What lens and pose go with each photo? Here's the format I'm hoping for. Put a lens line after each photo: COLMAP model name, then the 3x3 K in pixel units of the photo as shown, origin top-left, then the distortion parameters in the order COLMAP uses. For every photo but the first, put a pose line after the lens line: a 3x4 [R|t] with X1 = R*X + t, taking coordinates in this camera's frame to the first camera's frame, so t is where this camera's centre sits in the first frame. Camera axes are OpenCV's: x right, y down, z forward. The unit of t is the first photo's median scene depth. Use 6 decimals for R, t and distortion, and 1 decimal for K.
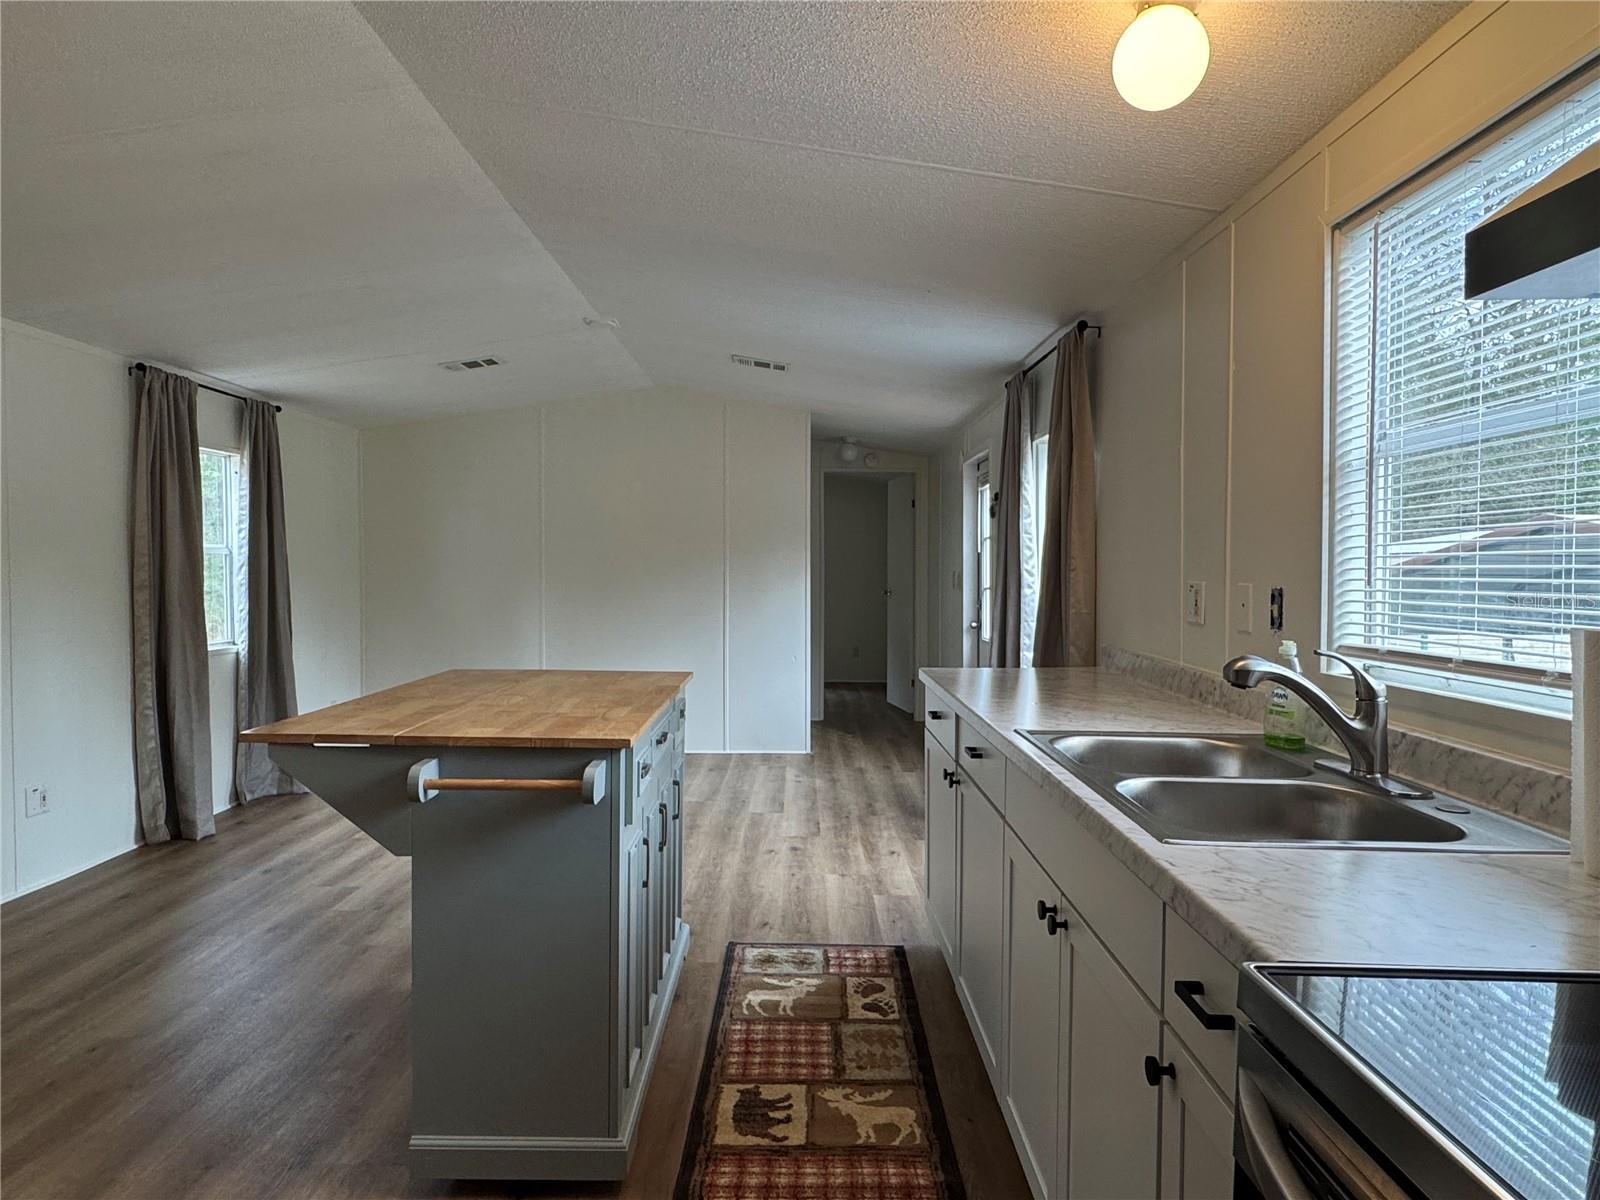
lens RADIAL K [[961.8, 0, 775.2], [0, 961.8, 606.4], [0, 0, 1]] dist [-0.000393, -0.000572]
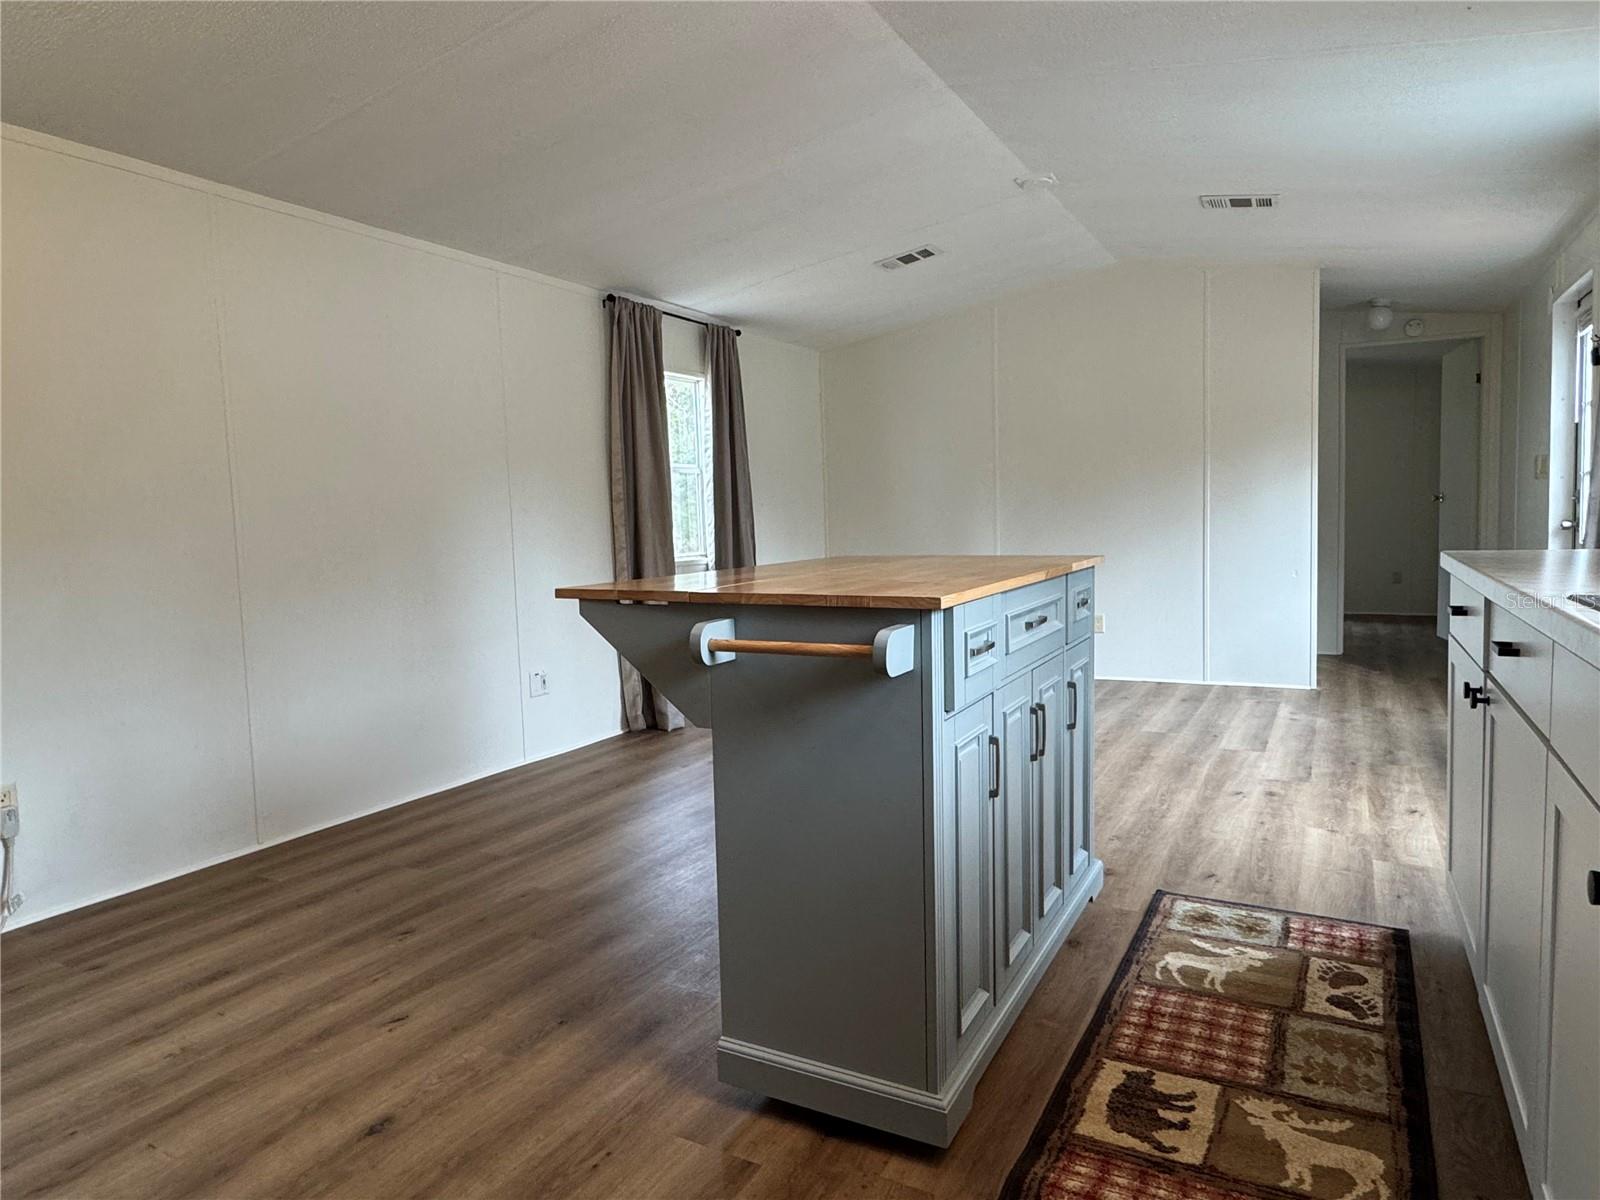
lens RADIAL K [[961.8, 0, 807.3], [0, 961.8, 597.0], [0, 0, 1]] dist [-0.000393, -0.000572]
pose [[0.885804, 0.007310, -0.464003, 0.062827], [0.016478, 0.998750, 0.047192, 0.054907], [0.463768, -0.049449, 0.884576, 0.146333]]
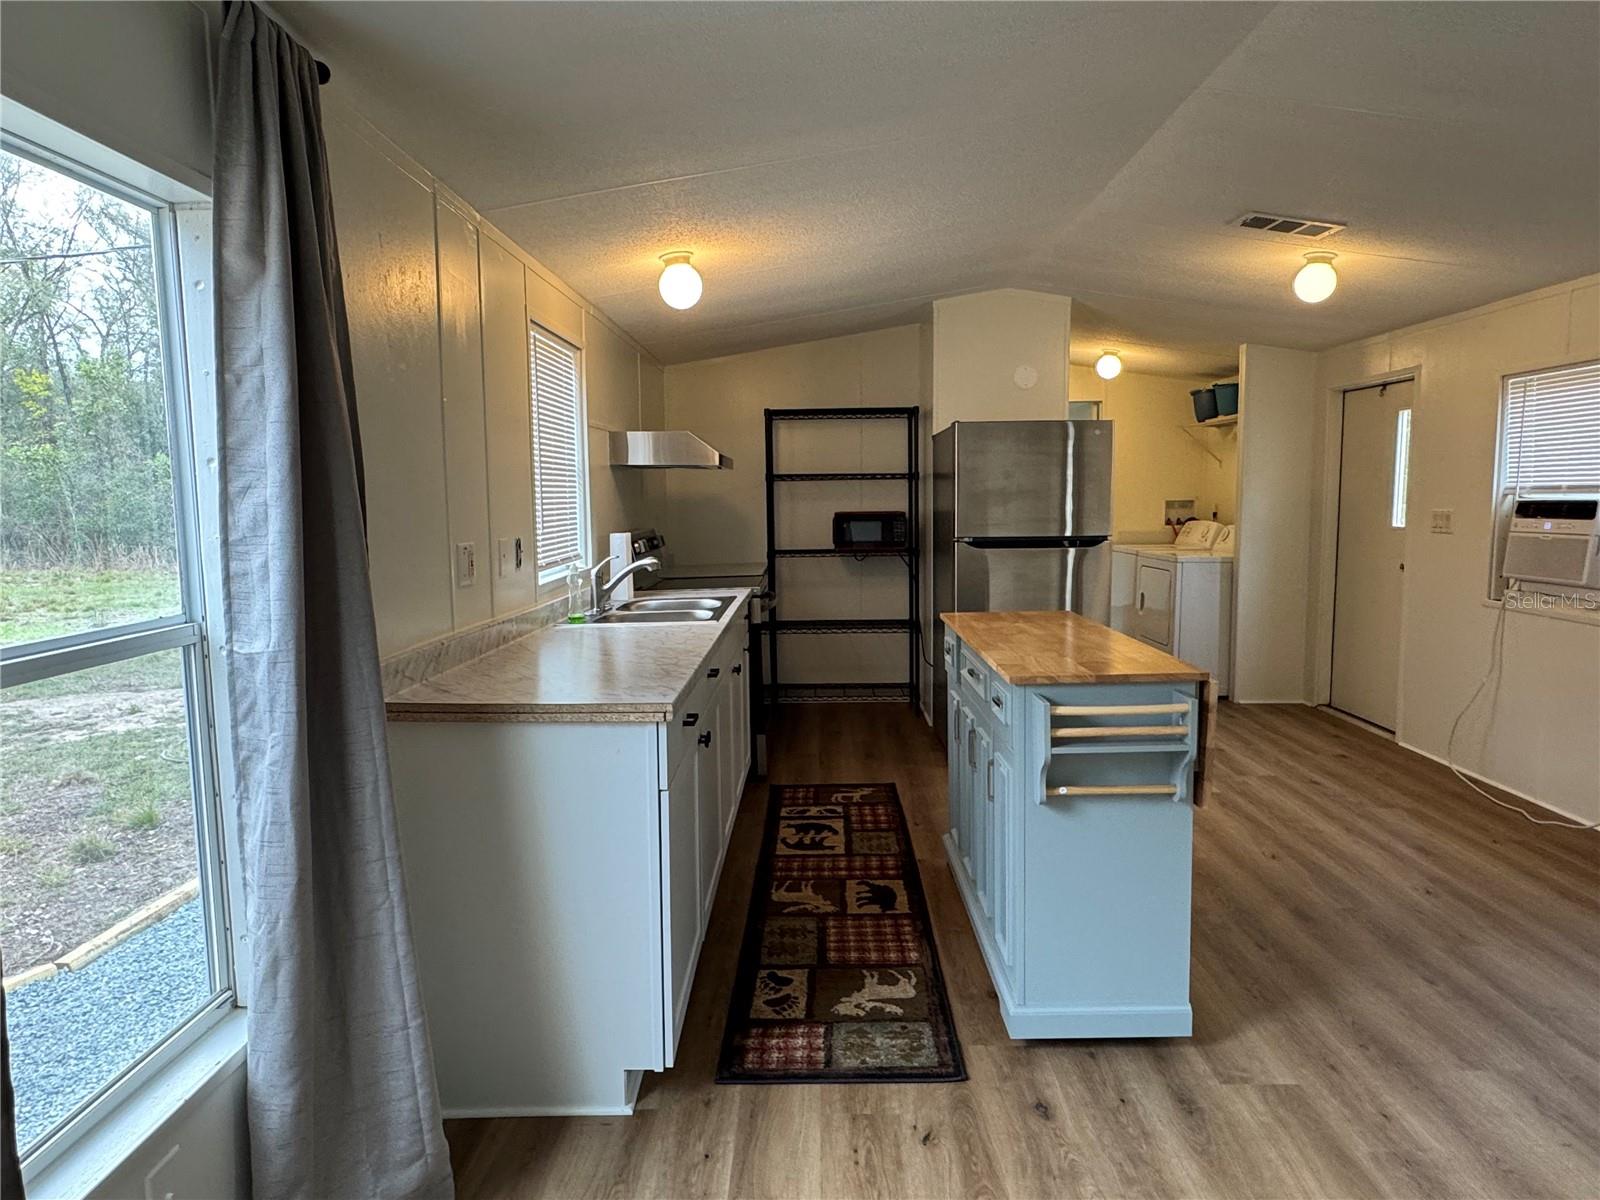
lens RADIAL K [[961.8, 0, 798.3], [0, 961.8, 593.5], [0, 0, 1]] dist [-0.000393, -0.000572]
pose [[-0.999981, 0.005282, -0.003316, 0.070110], [0.004748, 0.989495, 0.144492, -0.089615], [0.004044, 0.144473, -0.989500, 1.550153]]
